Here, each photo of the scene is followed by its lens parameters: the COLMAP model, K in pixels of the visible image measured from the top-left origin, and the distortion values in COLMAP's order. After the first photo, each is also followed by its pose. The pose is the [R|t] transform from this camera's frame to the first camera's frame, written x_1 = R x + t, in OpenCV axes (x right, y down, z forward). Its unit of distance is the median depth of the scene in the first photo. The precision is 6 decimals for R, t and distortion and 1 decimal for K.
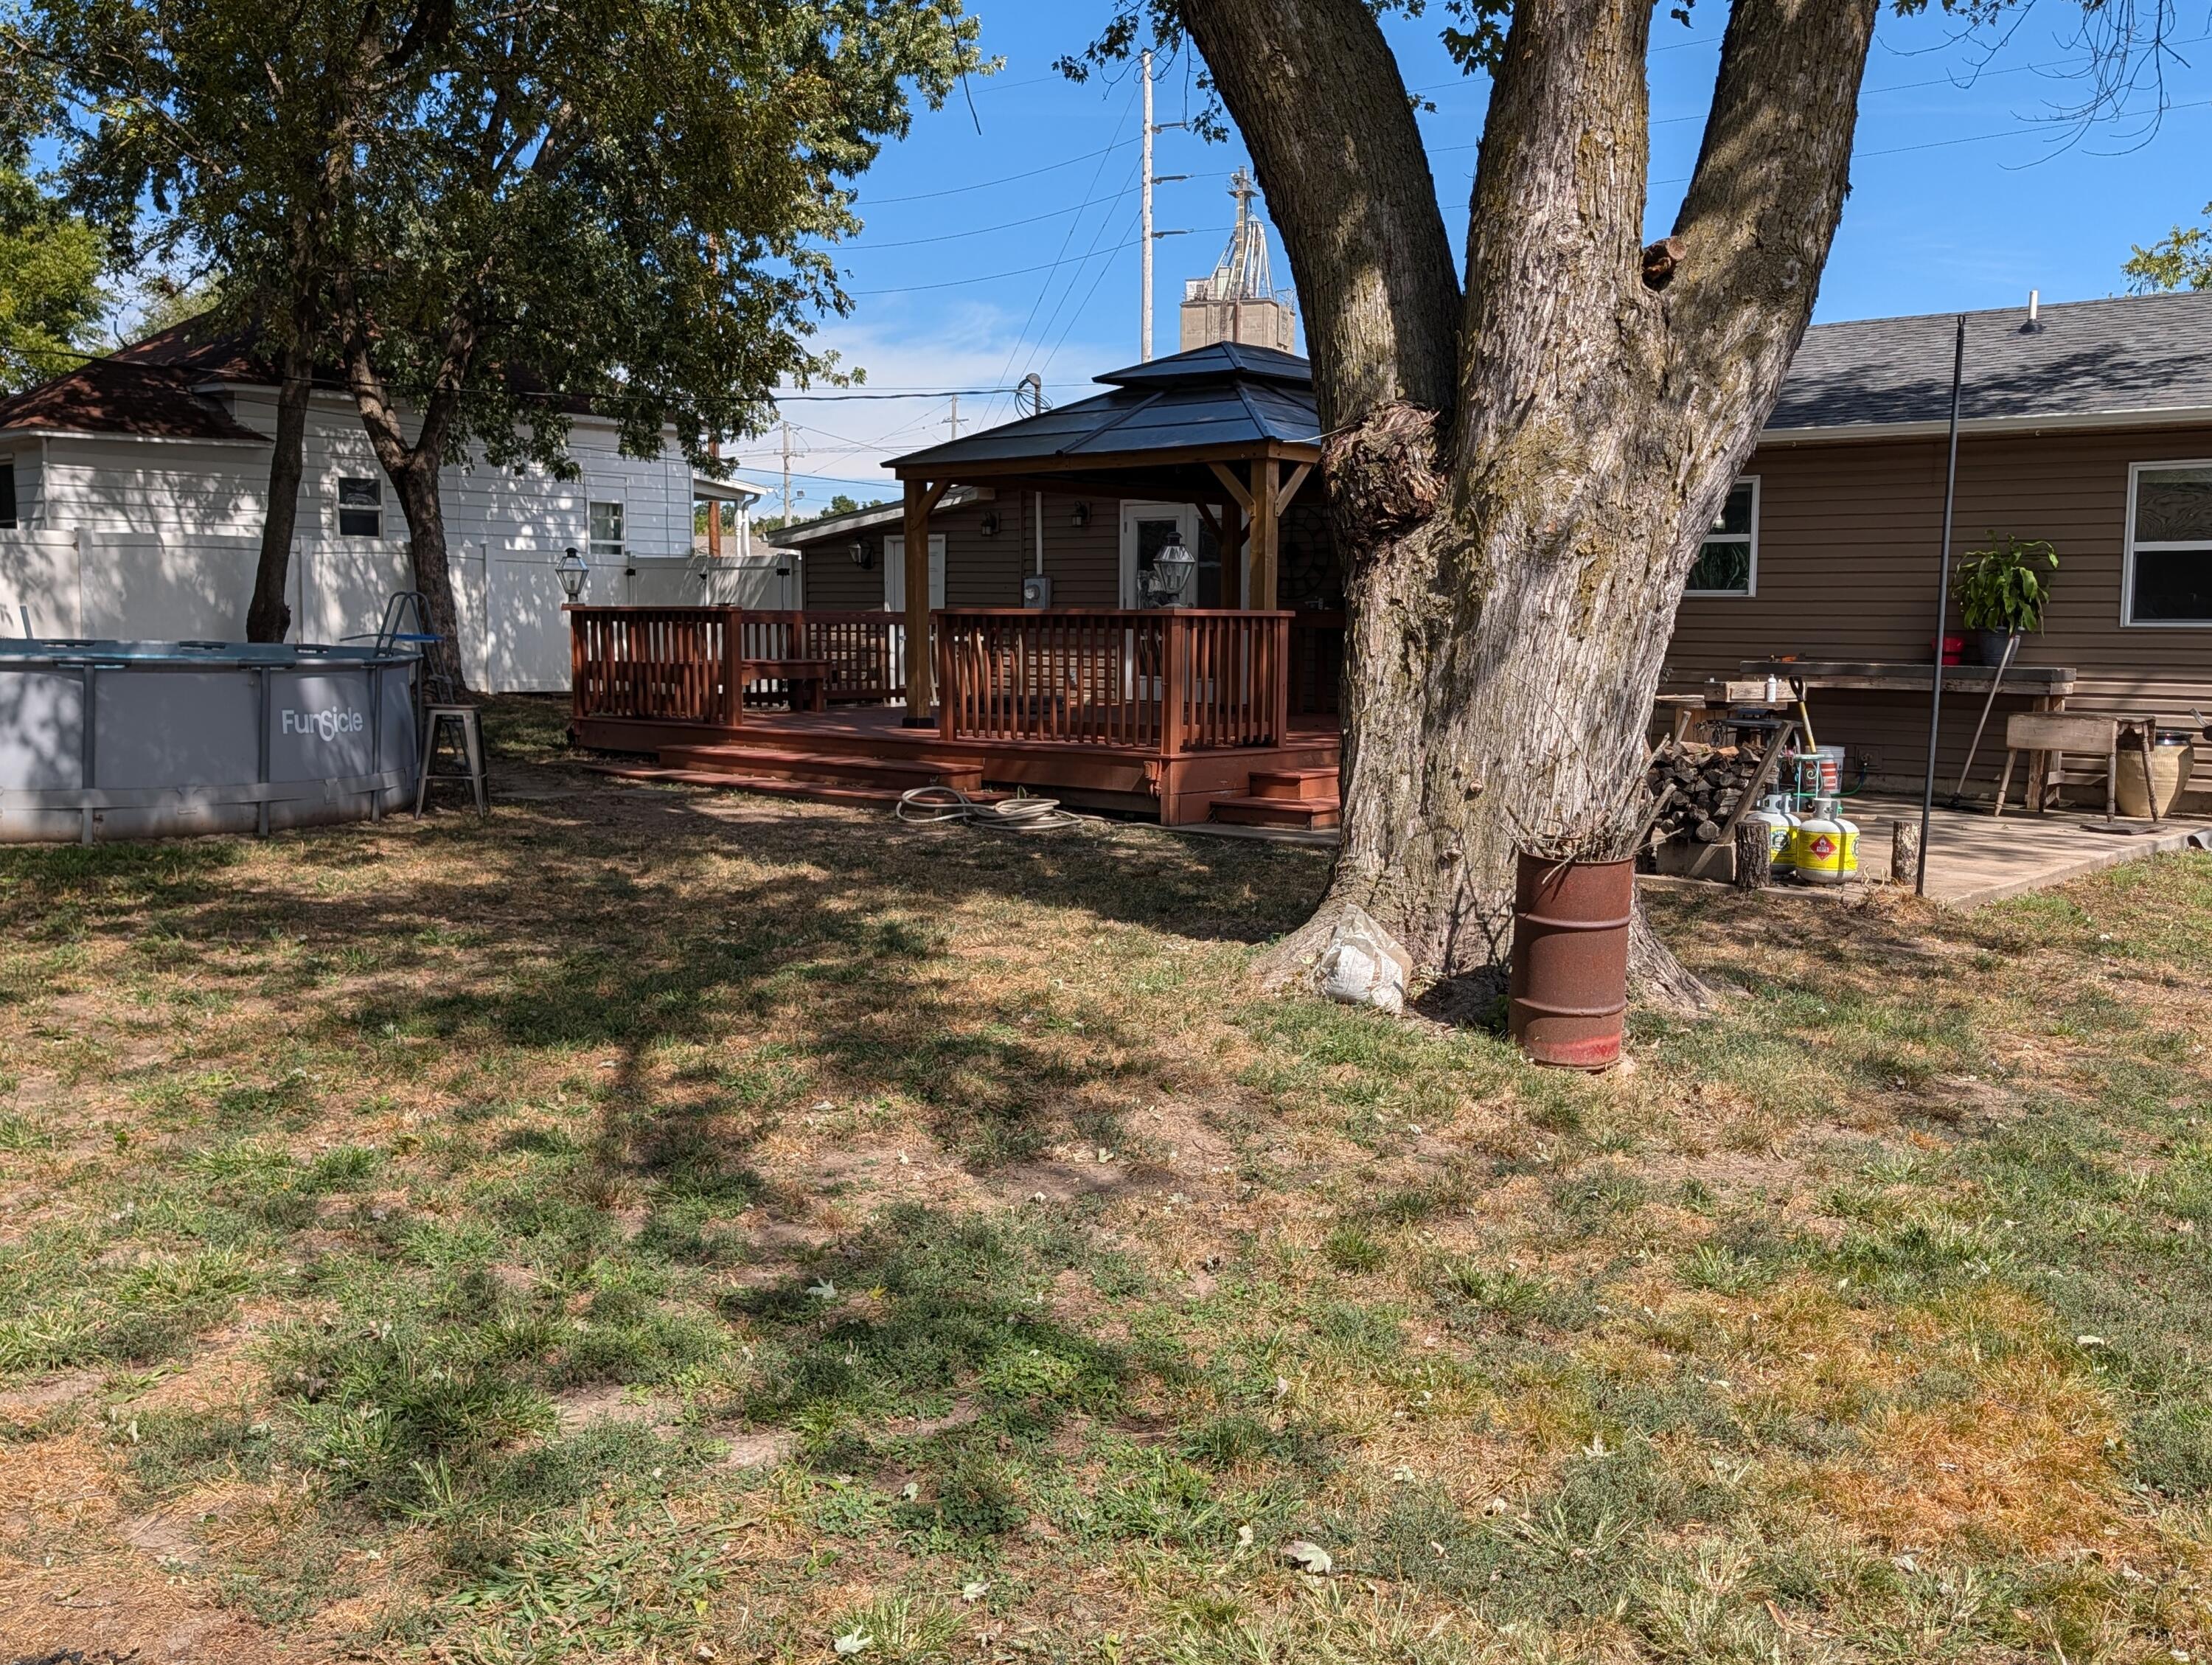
lens RADIAL K [[2090.3, 0, 1102.4], [0, 2090.3, 864.2], [0, 0, 1]] dist [0.016011, -0.013838]
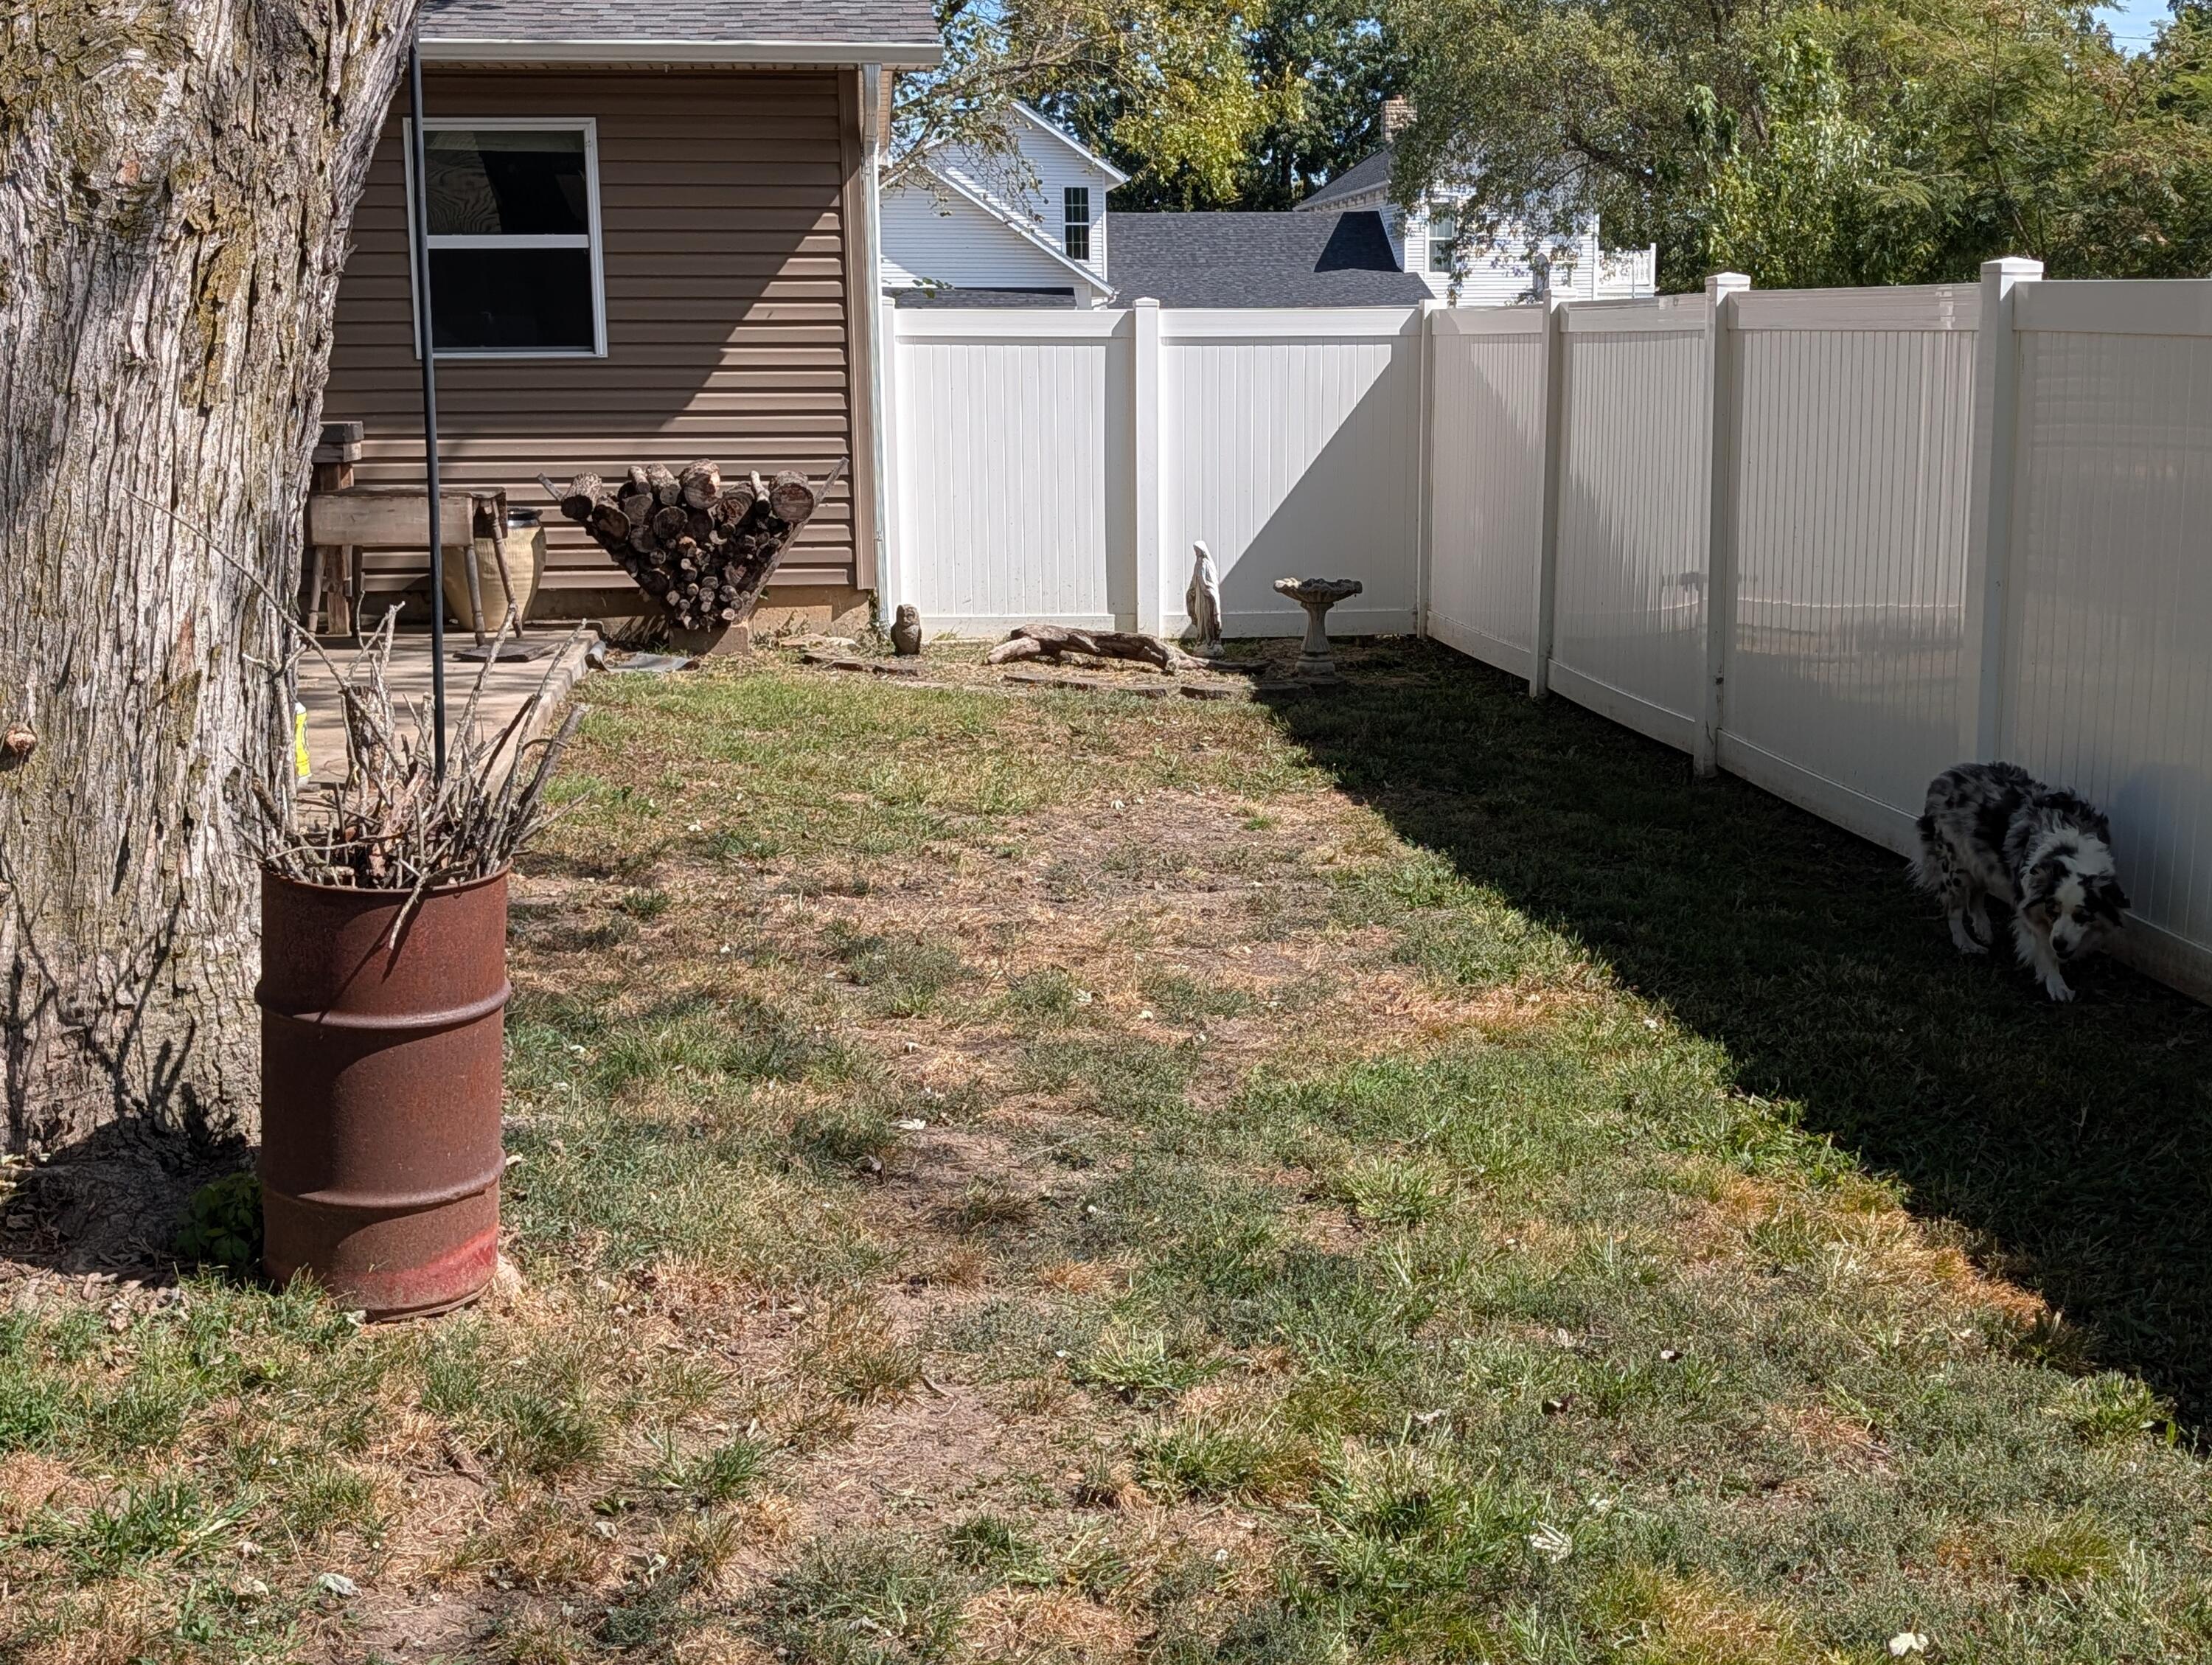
lens RADIAL K [[2767.4, 0, 1106.7], [0, 2767.4, 800.2], [0, 0, 1]] dist [0.017049, -0.010073]
pose [[0.646780, -0.137680, 0.750146, -0.126956], [0.102324, 0.990343, 0.093541, -0.057315], [-0.755781, 0.016257, 0.654623, 0.427412]]
